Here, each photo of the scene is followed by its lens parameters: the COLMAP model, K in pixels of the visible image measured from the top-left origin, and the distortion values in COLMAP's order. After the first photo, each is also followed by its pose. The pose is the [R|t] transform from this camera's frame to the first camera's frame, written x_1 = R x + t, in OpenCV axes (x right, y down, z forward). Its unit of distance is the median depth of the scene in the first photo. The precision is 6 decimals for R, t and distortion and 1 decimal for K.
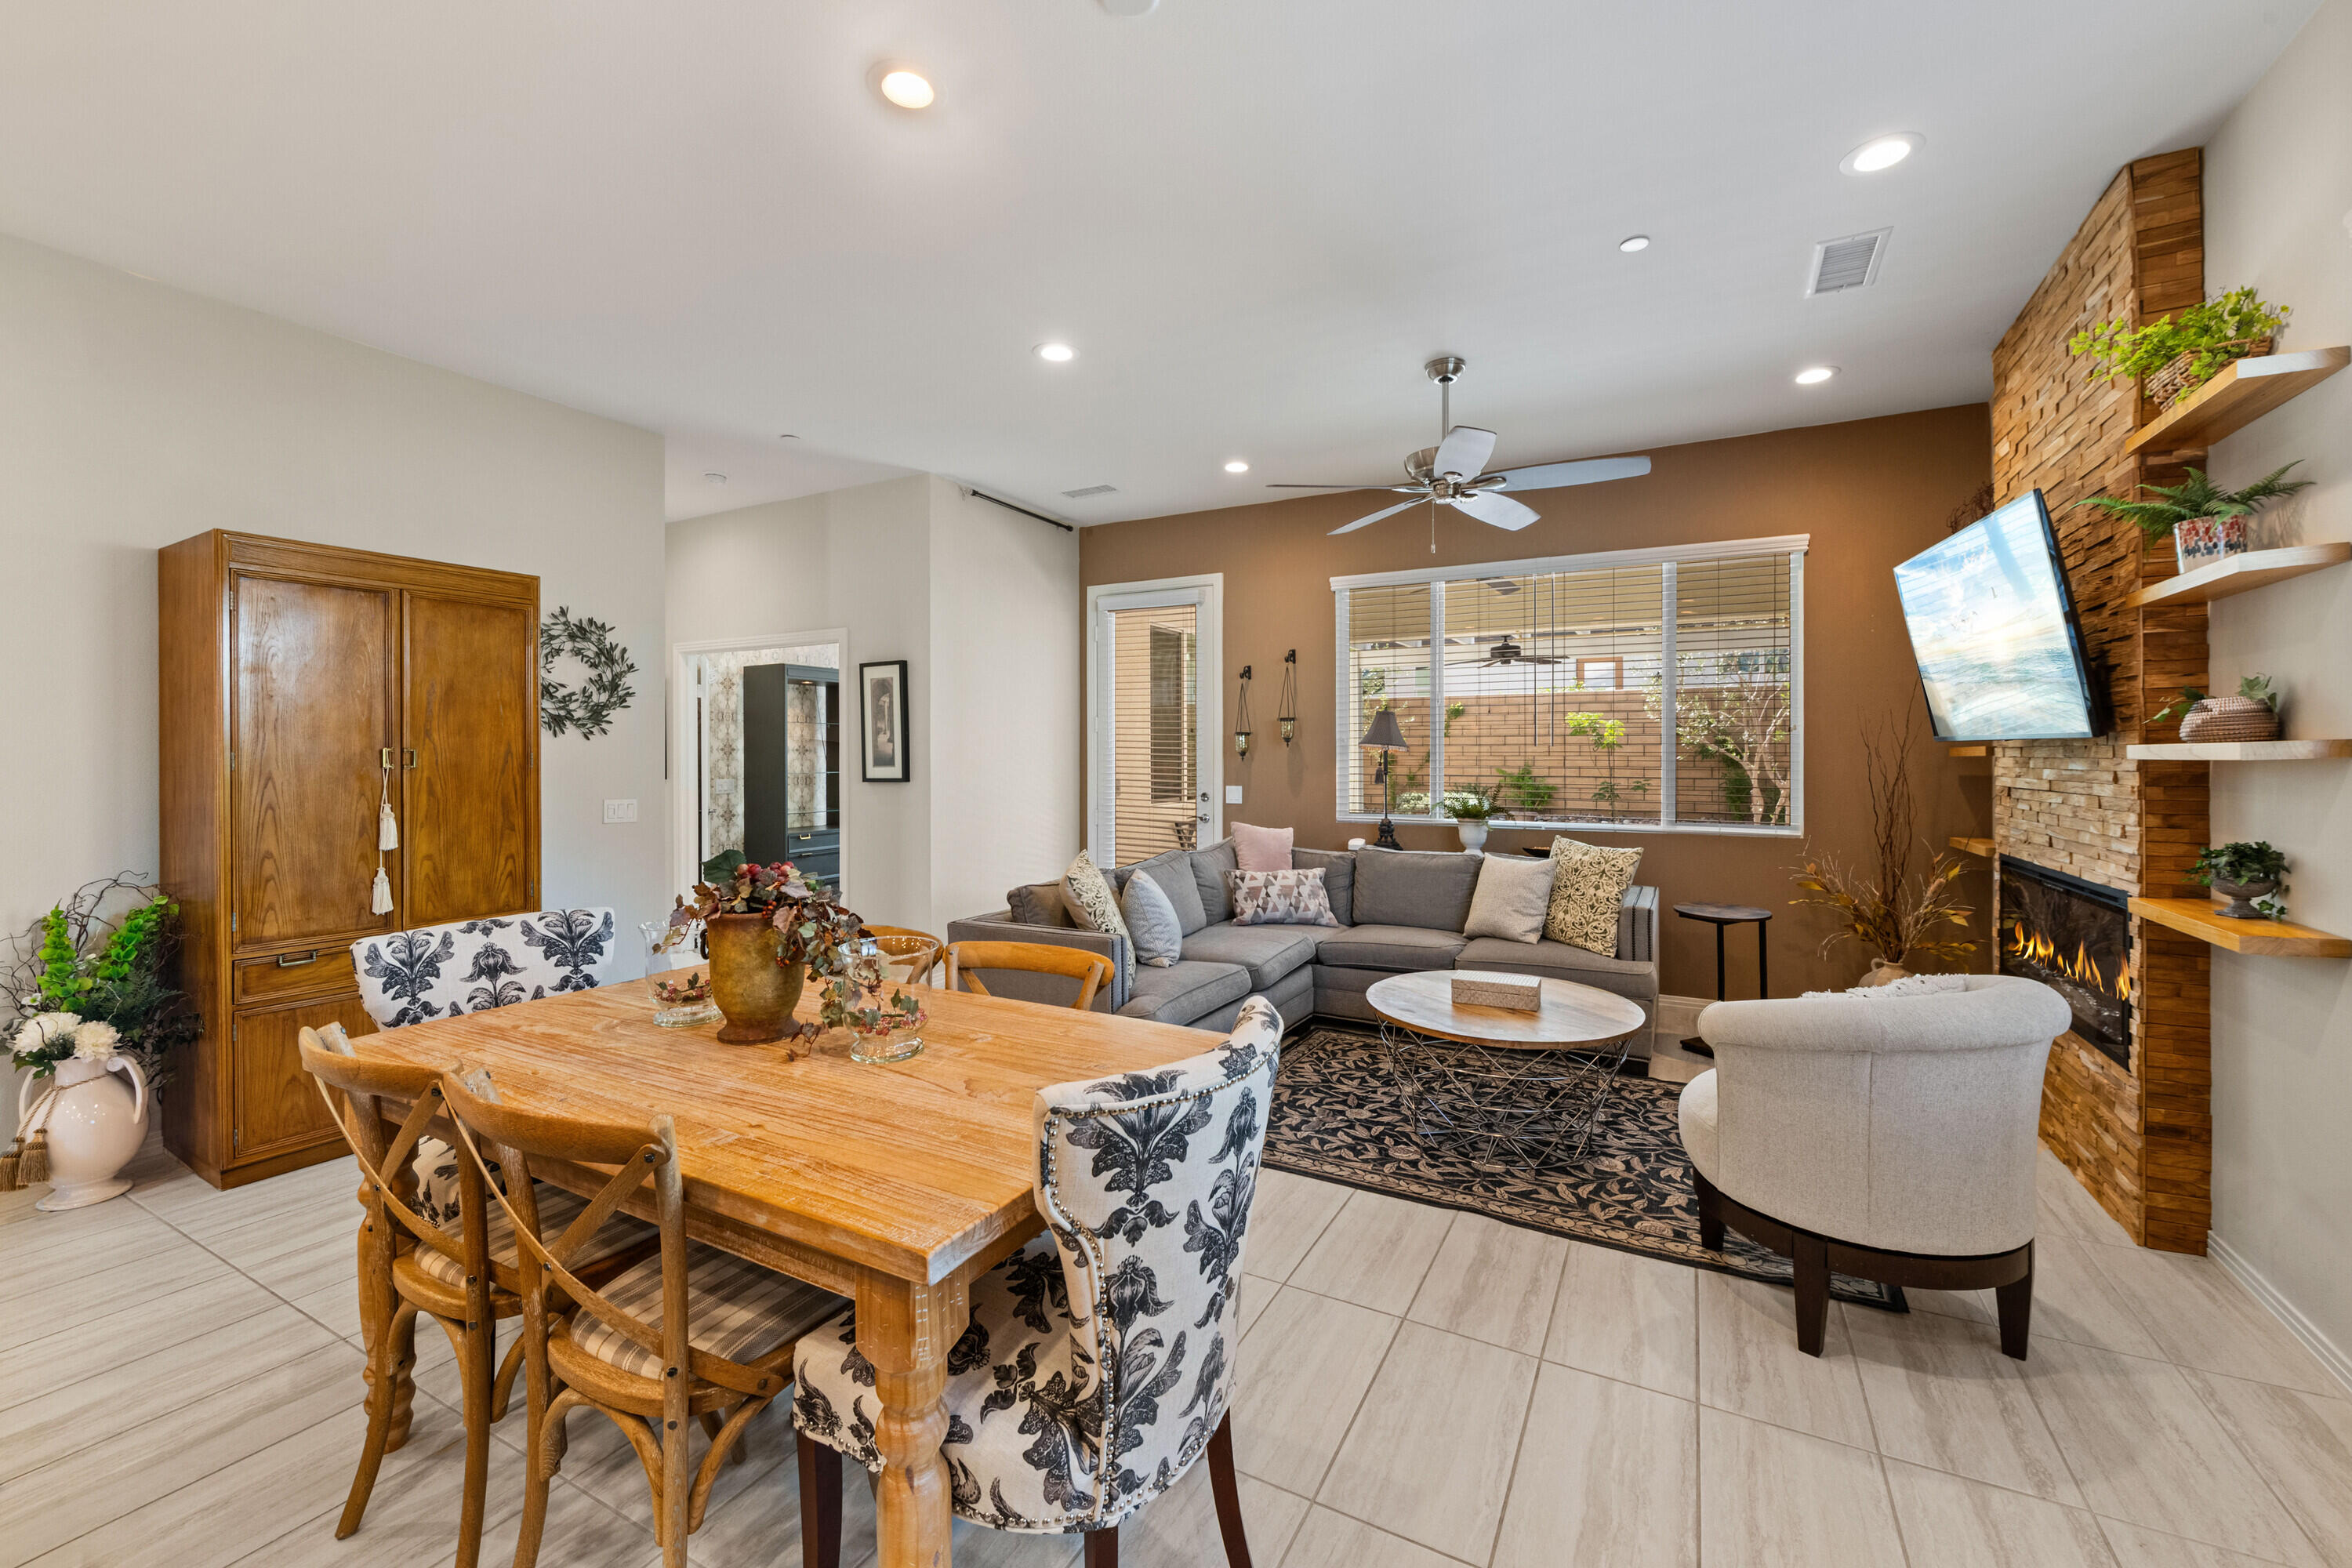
lens RADIAL K [[940.1, 0, 1191.5], [0, 940.1, 763.6], [0, 0, 1]] dist [0.002430, -0.003828]
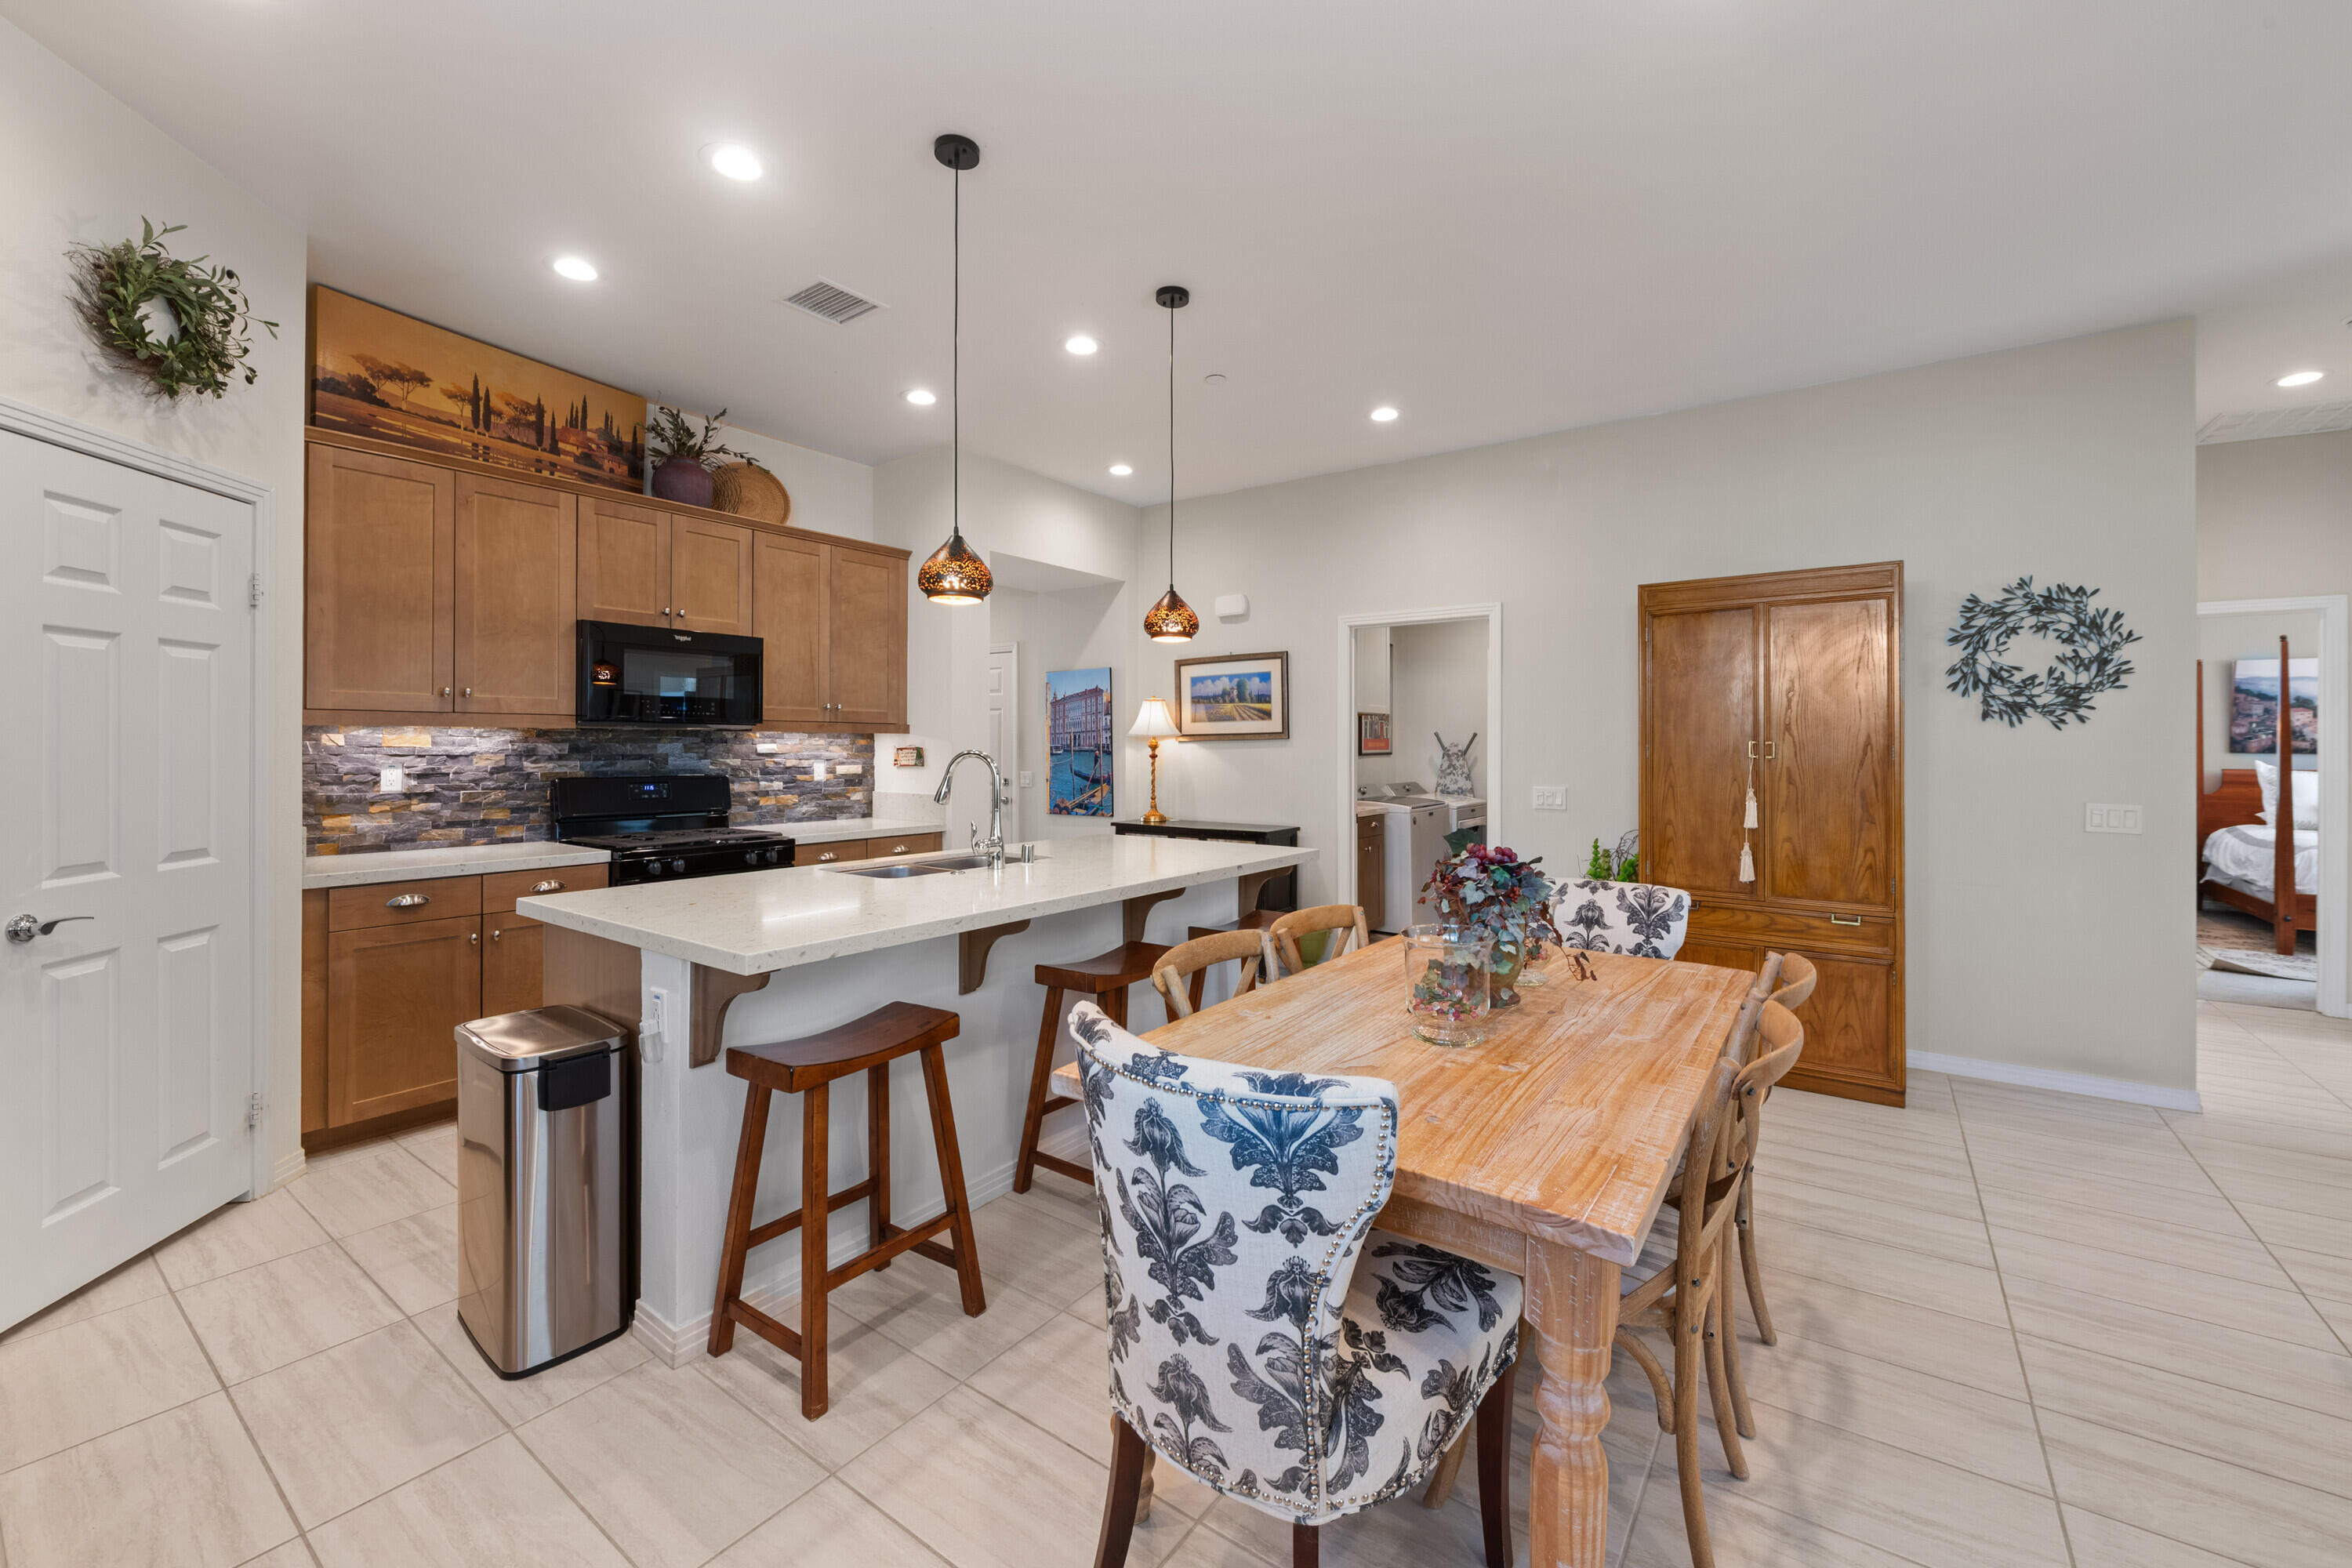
lens RADIAL K [[940.1, 0, 1189.2], [0, 940.1, 745.6], [0, 0, 1]] dist [0.002430, -0.003828]
pose [[-0.127626, 0.000332, -0.991822, 0.376576], [-0.012158, 0.999924, 0.001899, -0.004363], [0.991748, 0.012300, -0.127612, 0.439484]]
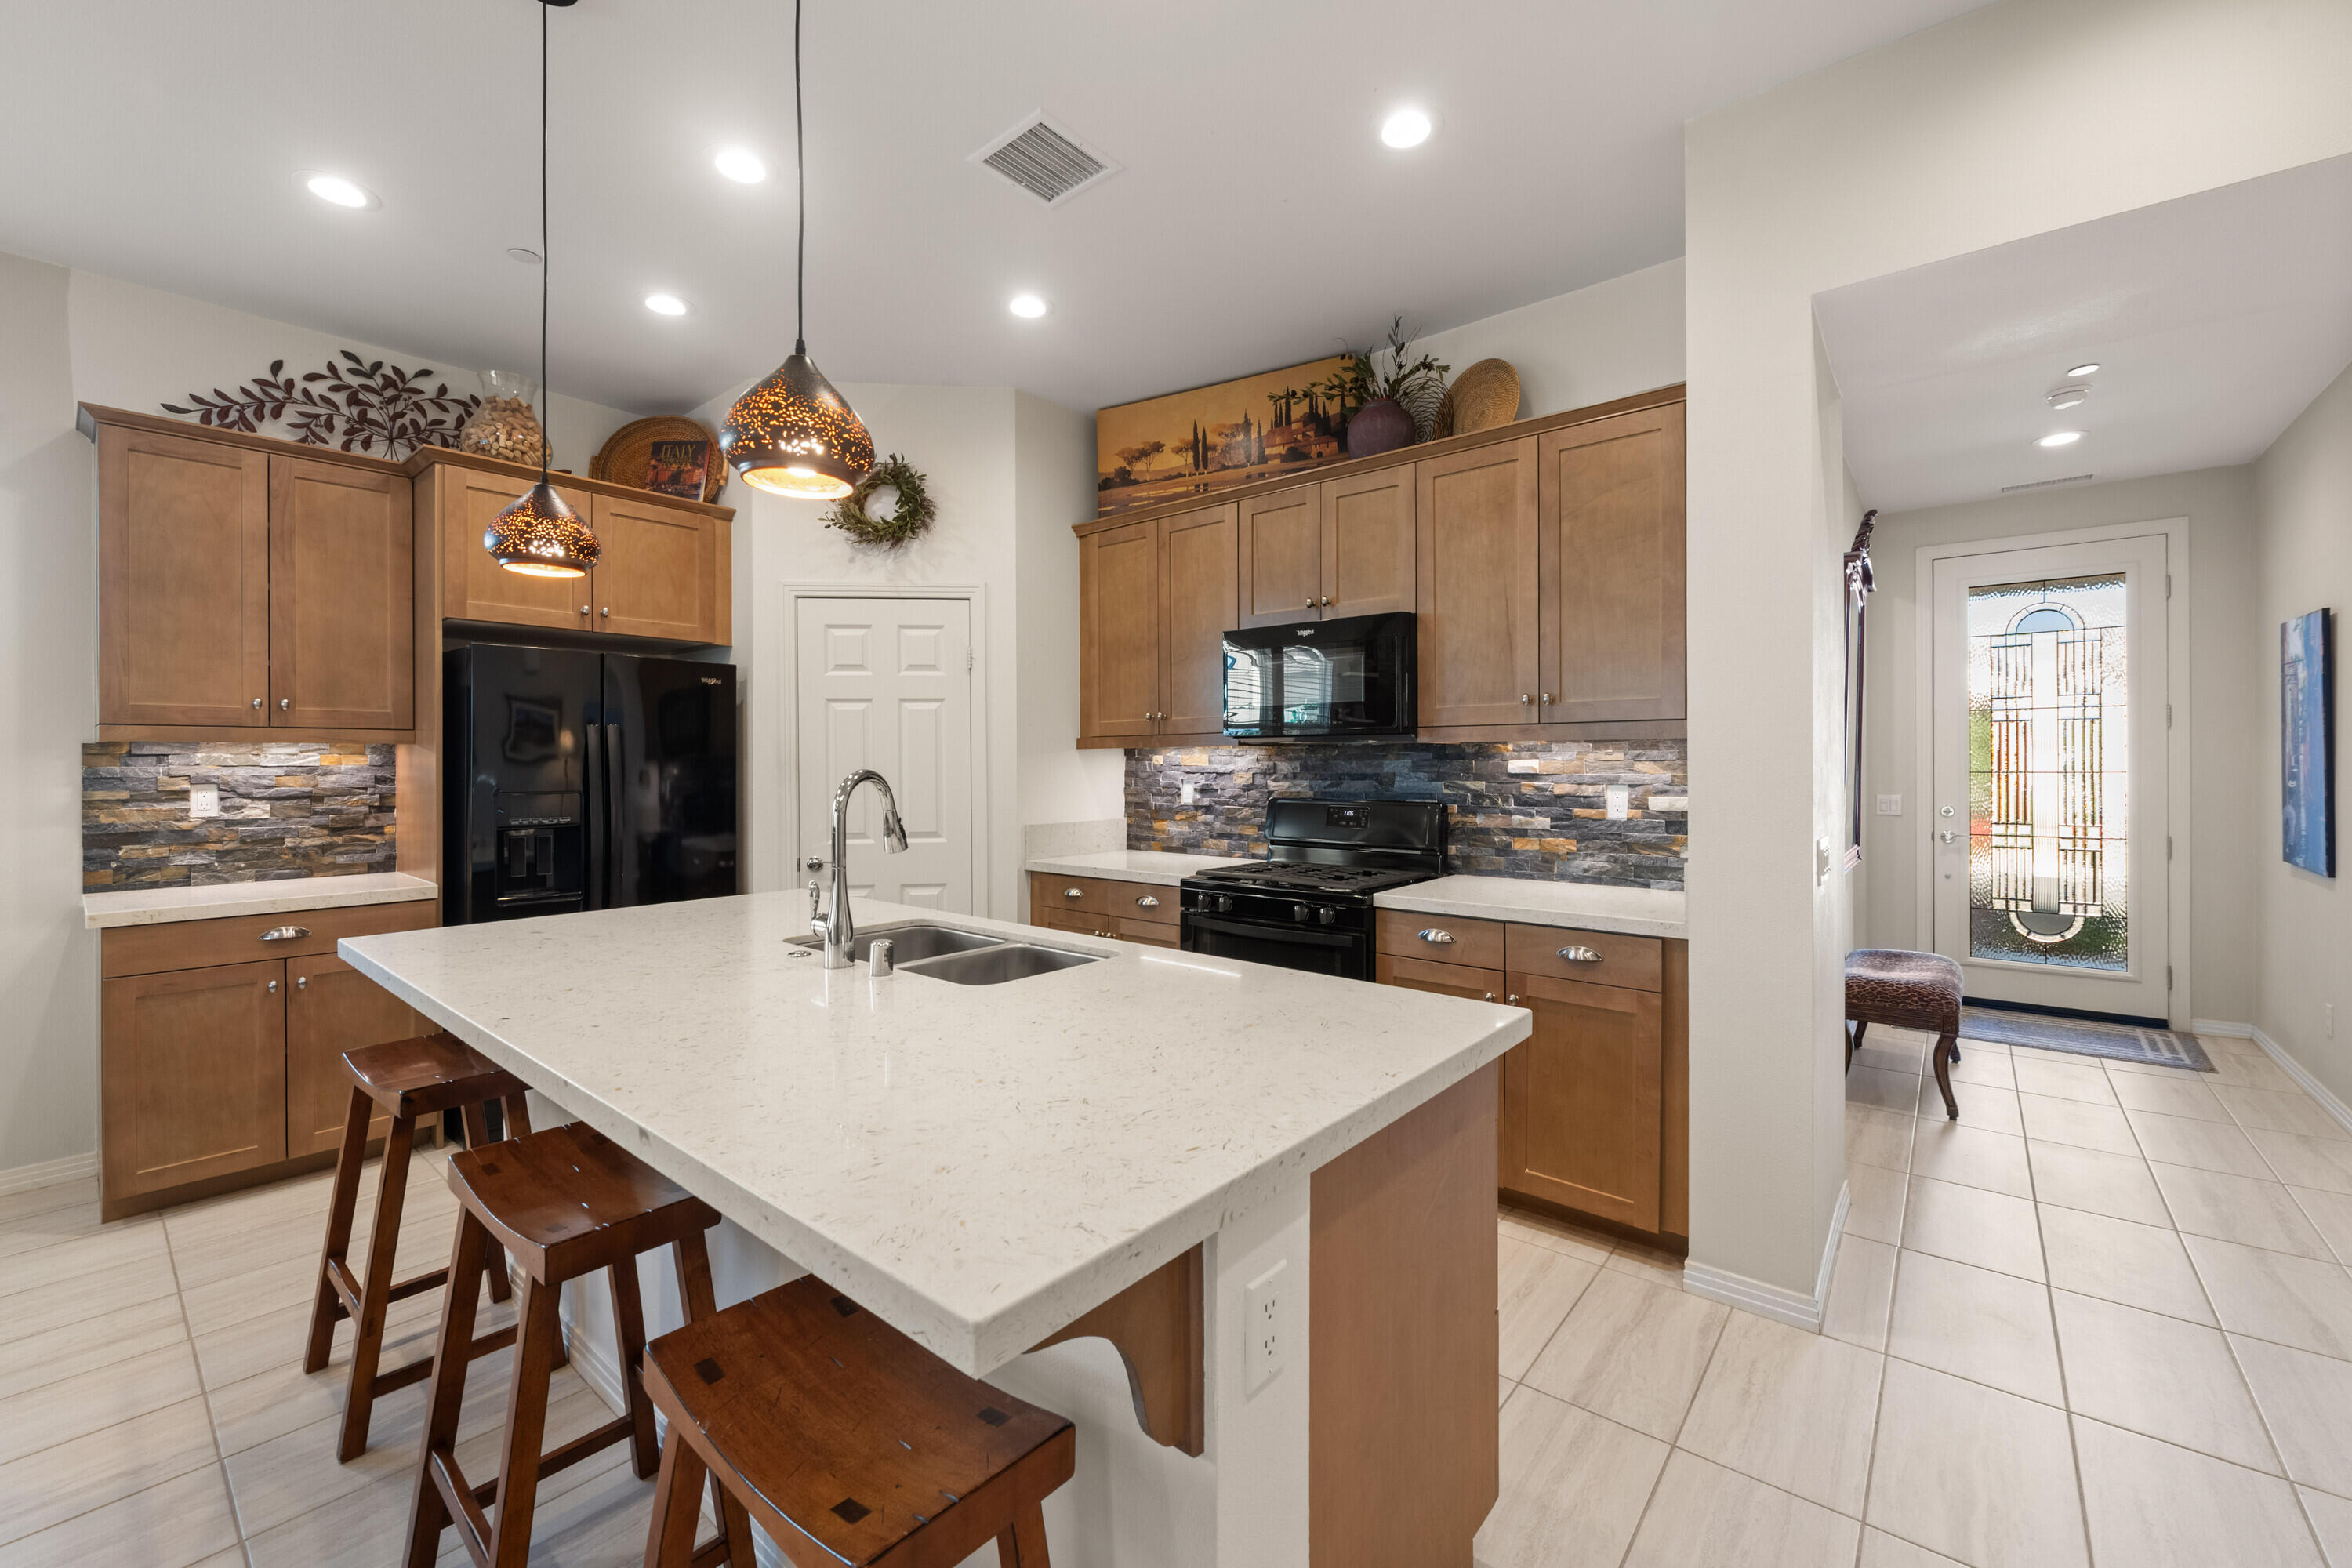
lens RADIAL K [[940.1, 0, 1185.2], [0, 940.1, 764.6], [0, 0, 1]] dist [0.002430, -0.003828]
pose [[-0.980896, 0.004241, 0.194484, -0.835862], [0.006213, 0.999935, 0.009531, -0.002802], [-0.194431, 0.010557, -0.980859, 0.641849]]
